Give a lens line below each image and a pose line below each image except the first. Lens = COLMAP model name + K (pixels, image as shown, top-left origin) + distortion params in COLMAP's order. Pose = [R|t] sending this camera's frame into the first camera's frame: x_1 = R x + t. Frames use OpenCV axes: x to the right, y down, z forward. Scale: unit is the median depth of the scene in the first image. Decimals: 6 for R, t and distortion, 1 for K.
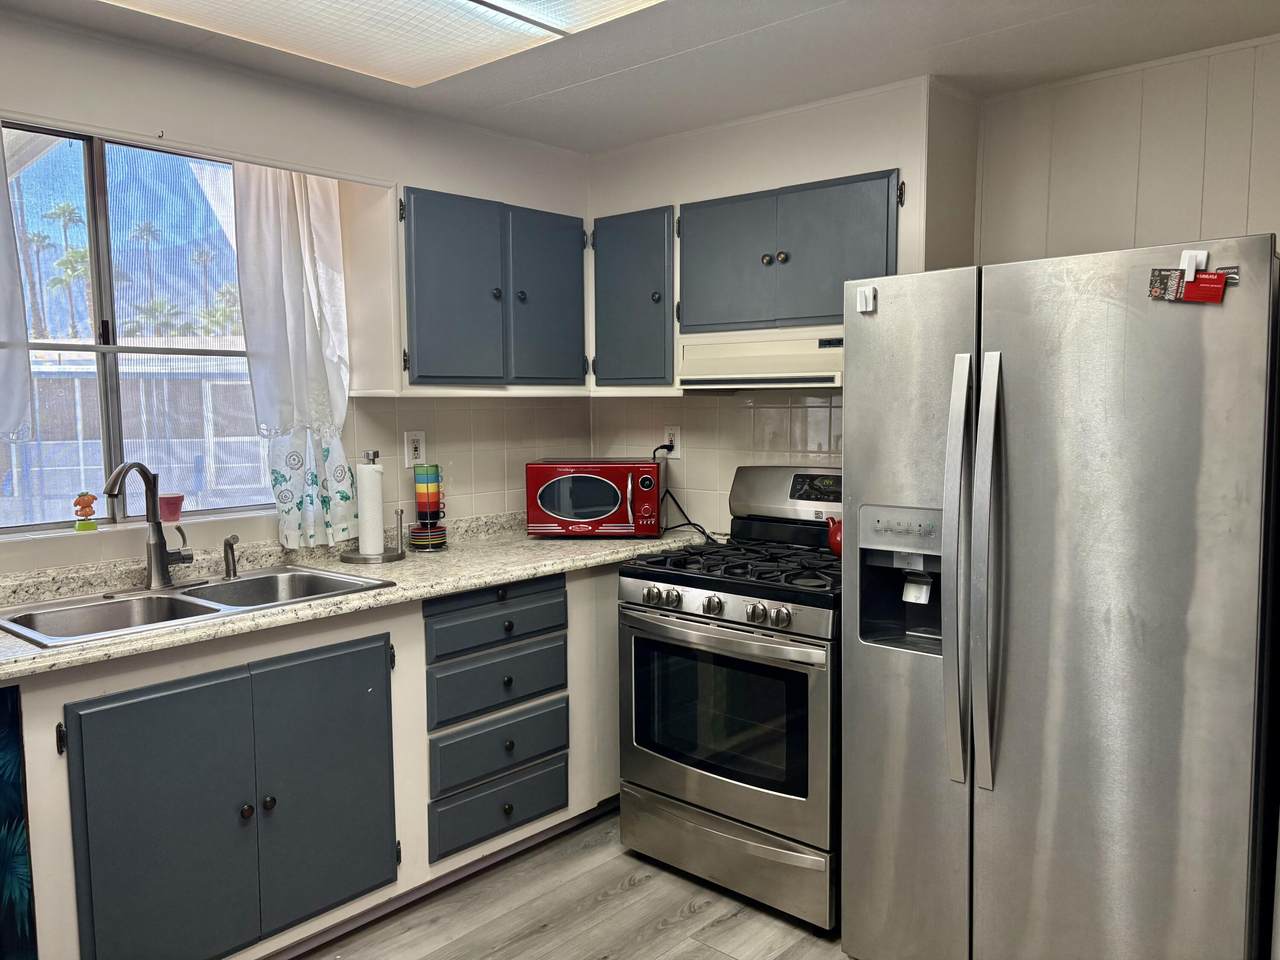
lens RADIAL K [[975.1, 0, 645.6], [0, 975.1, 485.7], [0, 0, 1]] dist [0.029151, -0.040762]
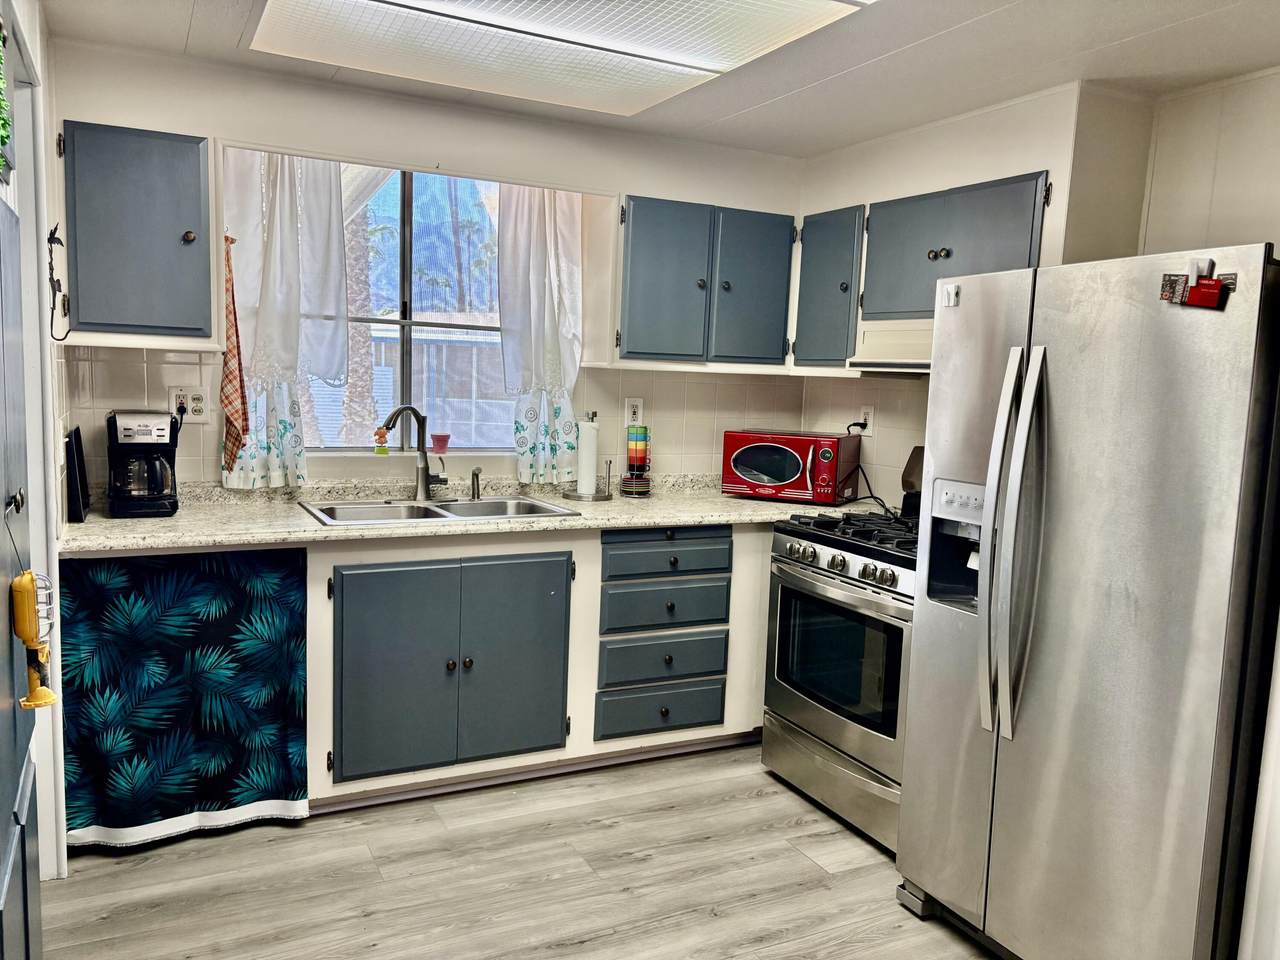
lens RADIAL K [[975.1, 0, 632.0], [0, 975.1, 482.7], [0, 0, 1]] dist [0.029151, -0.040762]
pose [[0.927924, 0.085058, -0.362935, 0.242017], [-0.078894, 0.996376, 0.031803, 0.013025], [0.364325, -0.000877, 0.931272, -0.141130]]
